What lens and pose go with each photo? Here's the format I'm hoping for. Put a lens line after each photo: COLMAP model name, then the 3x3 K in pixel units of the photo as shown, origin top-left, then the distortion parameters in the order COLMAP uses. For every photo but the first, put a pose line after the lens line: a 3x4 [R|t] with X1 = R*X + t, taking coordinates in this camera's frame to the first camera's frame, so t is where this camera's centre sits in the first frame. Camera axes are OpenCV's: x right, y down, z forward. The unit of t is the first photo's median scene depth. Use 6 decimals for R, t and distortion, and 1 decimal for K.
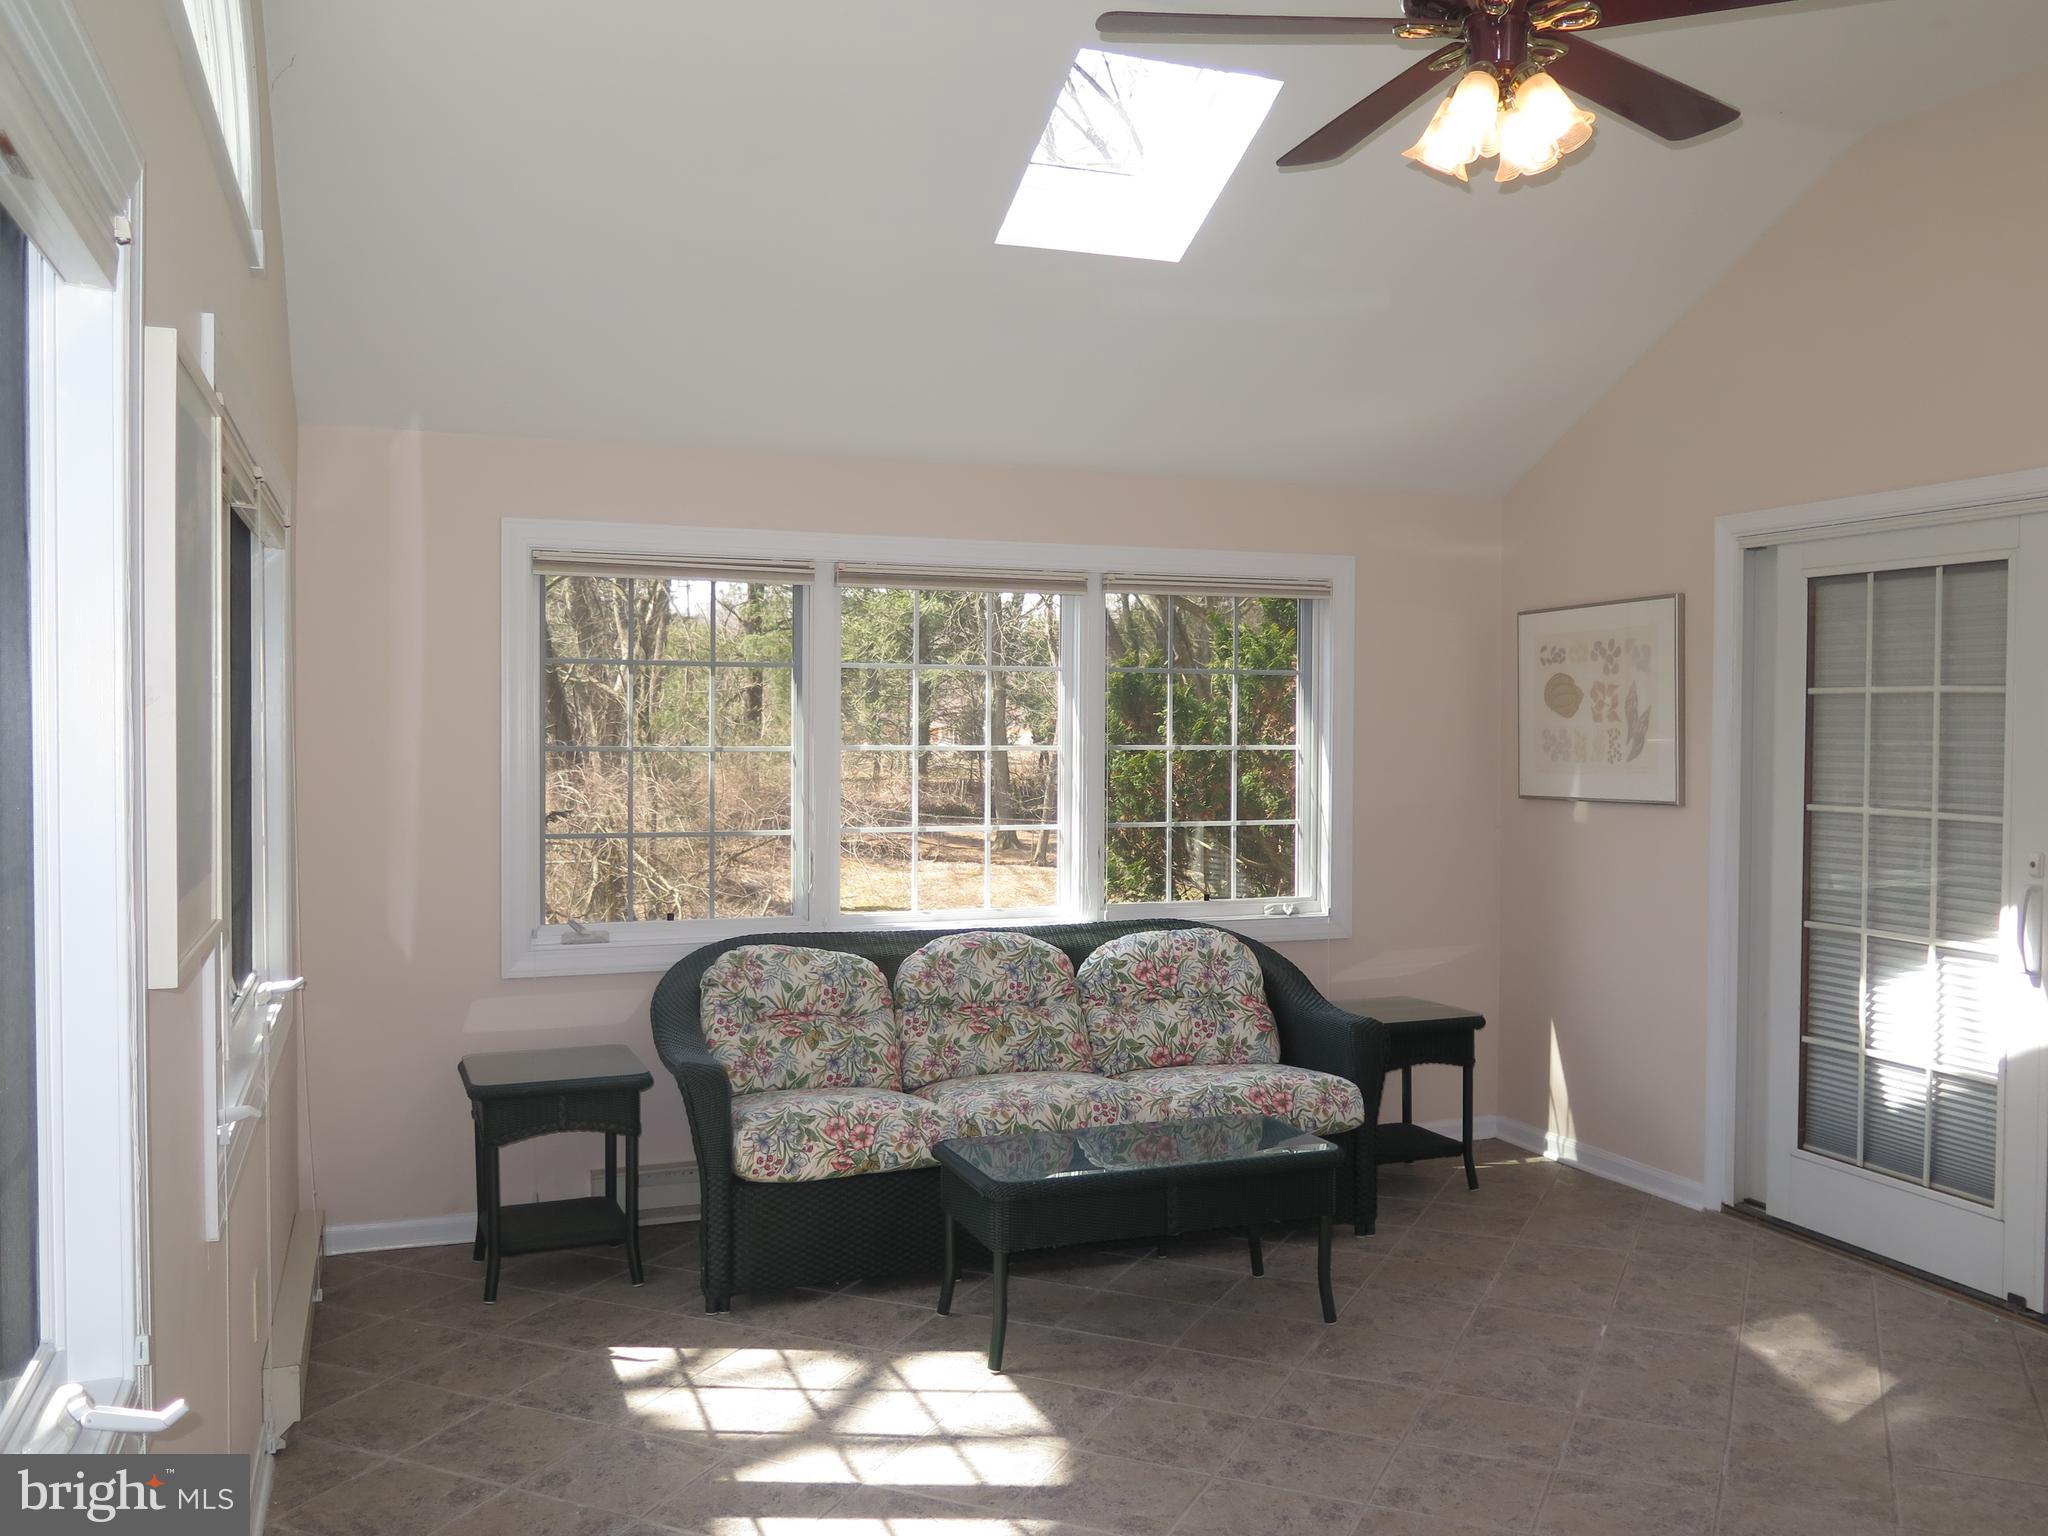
lens RADIAL K [[1682.4, 0, 1024.0], [0, 1682.4, 768.0], [0, 0, 1]] dist [-0.017424, -0.011962]
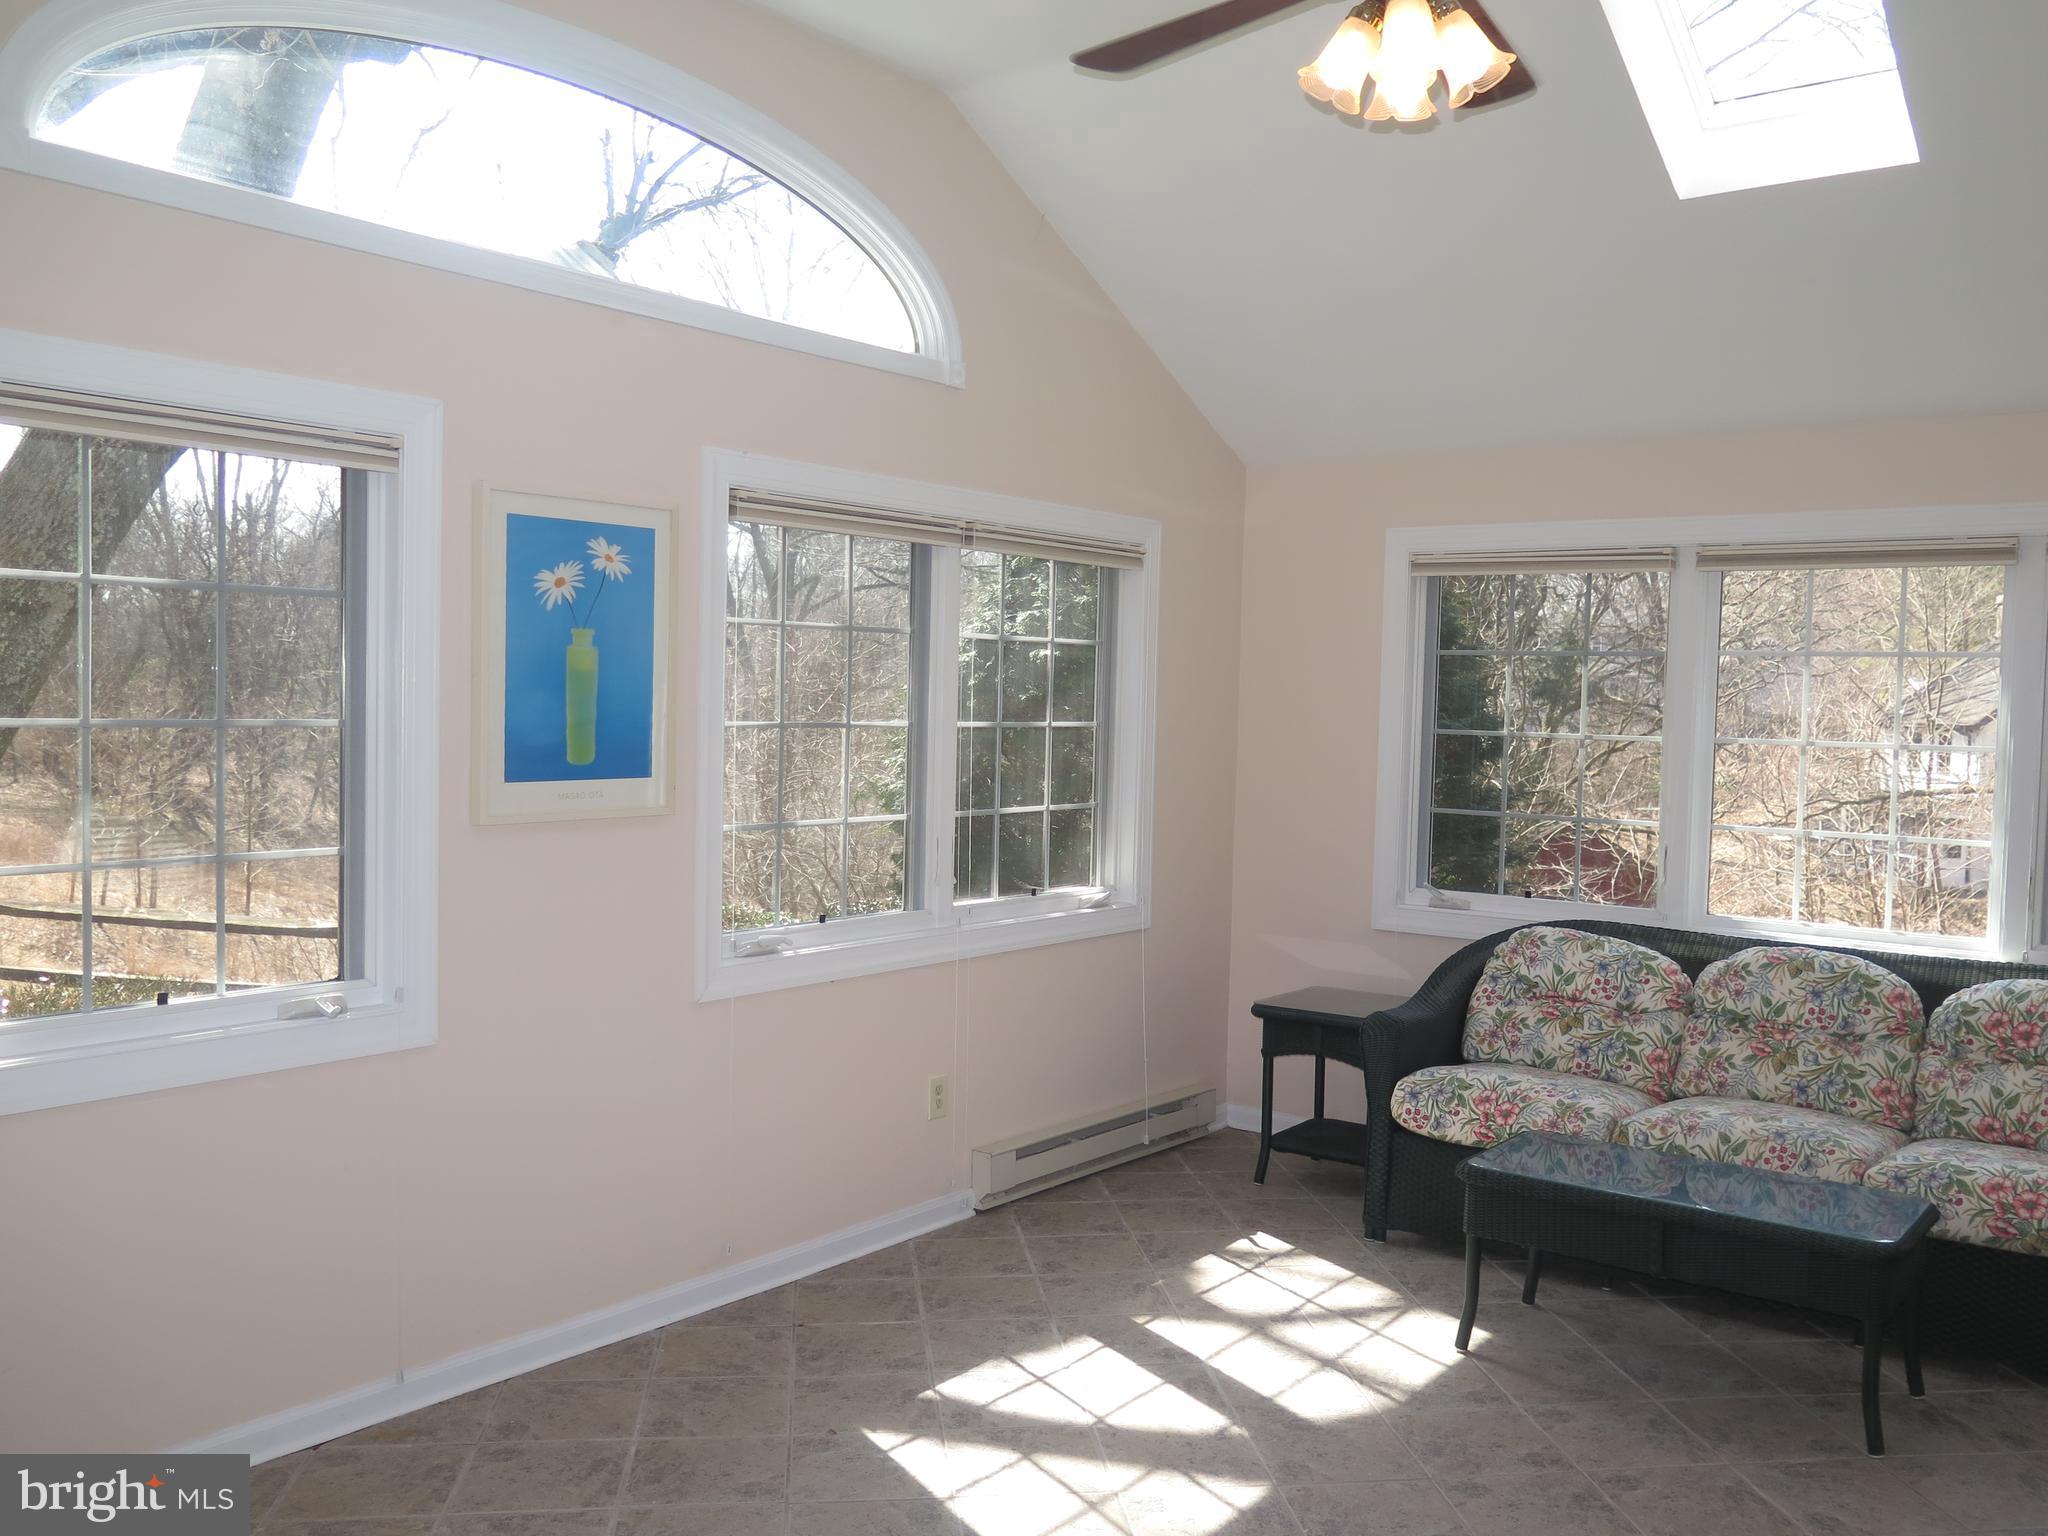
lens RADIAL K [[1671.1, 0, 1024.0], [0, 1671.1, 768.0], [0, 0, 1]] dist [-0.013685, -0.001115]
pose [[0.534142, 0.043122, -0.844294, 0.537684], [-0.040707, 0.998852, 0.025263, -0.004319], [0.844414, 0.020874, 0.535284, 0.184512]]
